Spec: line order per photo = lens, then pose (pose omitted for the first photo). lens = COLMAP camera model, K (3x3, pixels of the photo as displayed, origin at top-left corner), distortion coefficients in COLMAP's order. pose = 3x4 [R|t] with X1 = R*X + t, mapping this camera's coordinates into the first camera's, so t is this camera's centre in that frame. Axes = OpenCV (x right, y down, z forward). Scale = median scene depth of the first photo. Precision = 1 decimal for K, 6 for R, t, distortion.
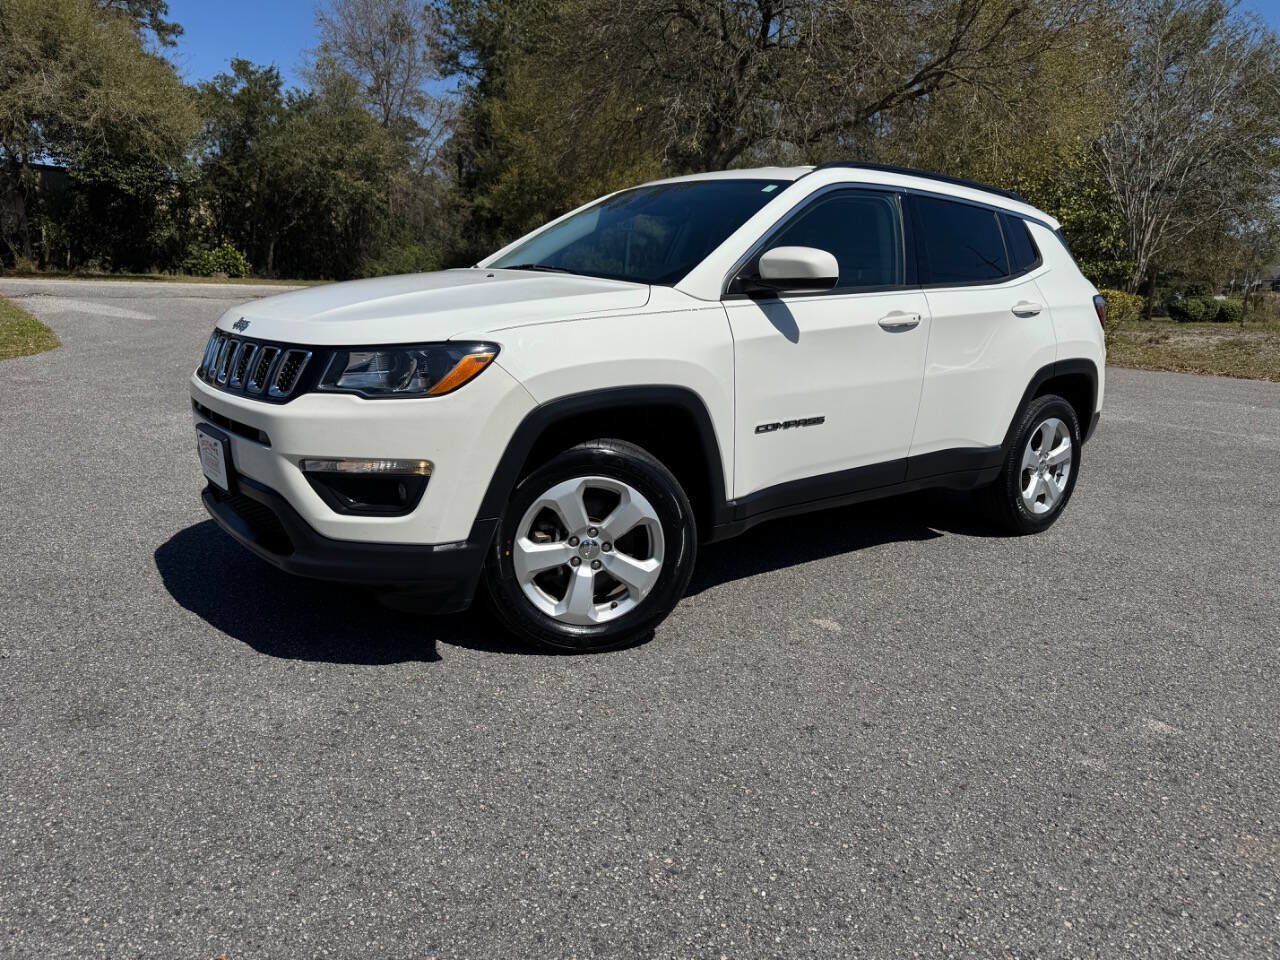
lens RADIAL K [[916.6, 0, 644.1], [0, 916.6, 479.6], [0, 0, 1]] dist [0.029578, -0.029633]
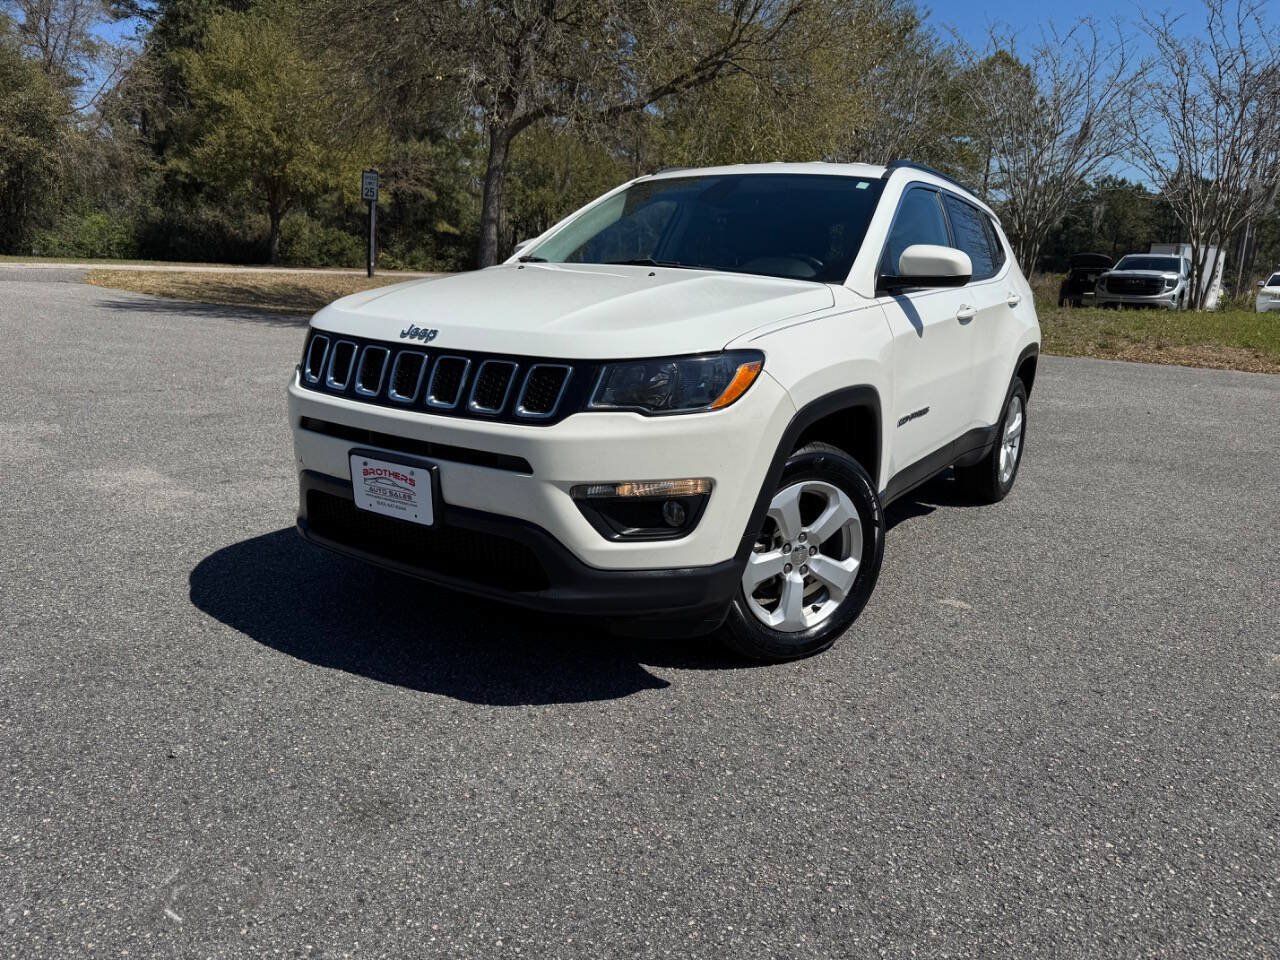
lens RADIAL K [[916.6, 0, 644.1], [0, 916.6, 479.6], [0, 0, 1]] dist [0.029578, -0.029633]
pose [[0.952231, -0.066719, 0.298001, -0.344770], [0.058898, 0.997645, 0.035160, -0.033246], [-0.299645, -0.015928, 0.953918, 0.074284]]
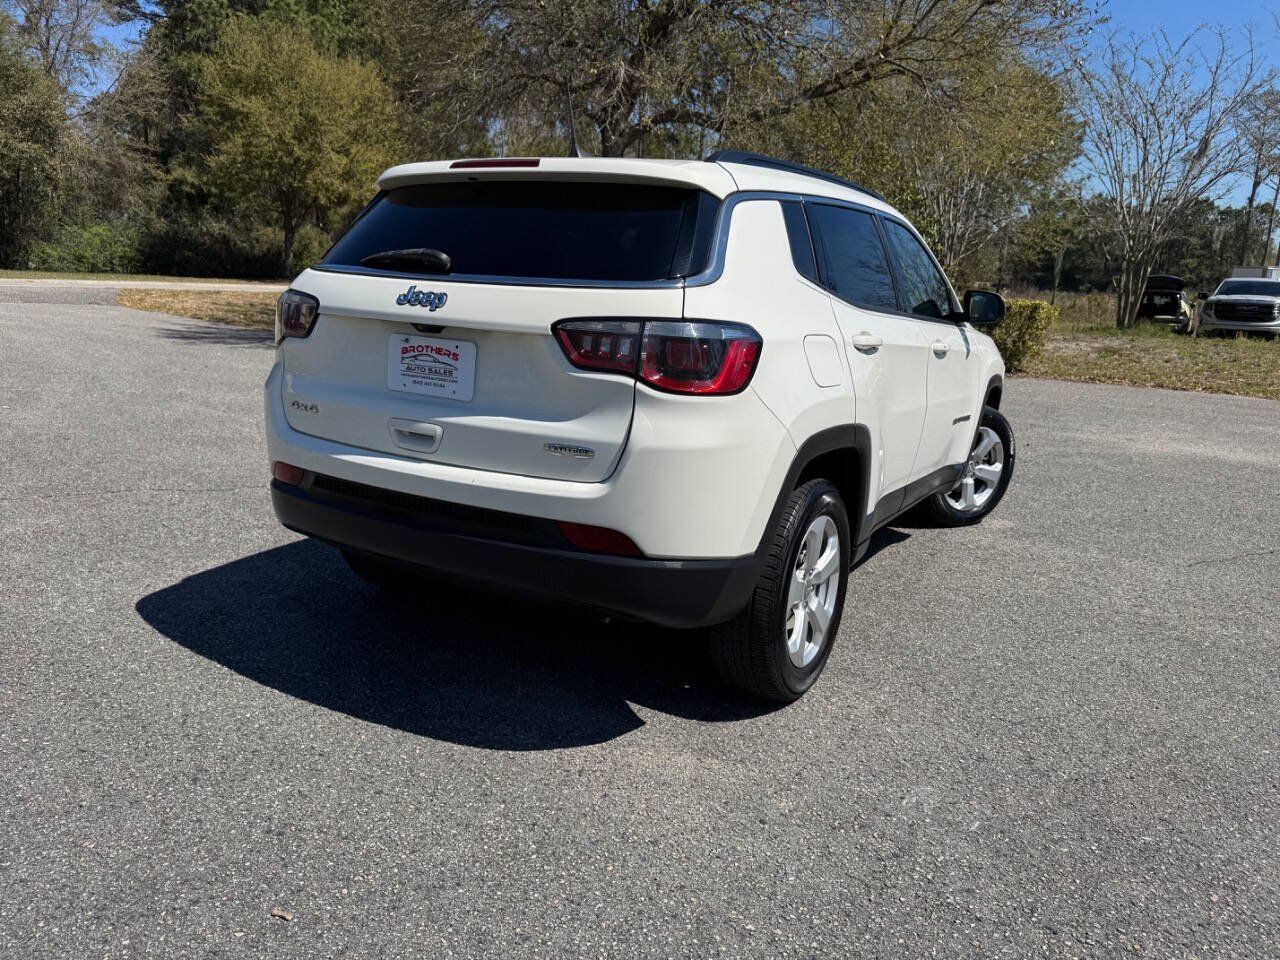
lens RADIAL K [[922.2, 0, 637.2], [0, 922.2, 469.3], [0, 0, 1]] dist [0.007338, -0.007618]
pose [[0.945233, -0.056967, 0.321386, -0.748985], [0.056126, 0.998353, 0.011887, -0.207649], [-0.321534, 0.006802, 0.946874, 0.714834]]
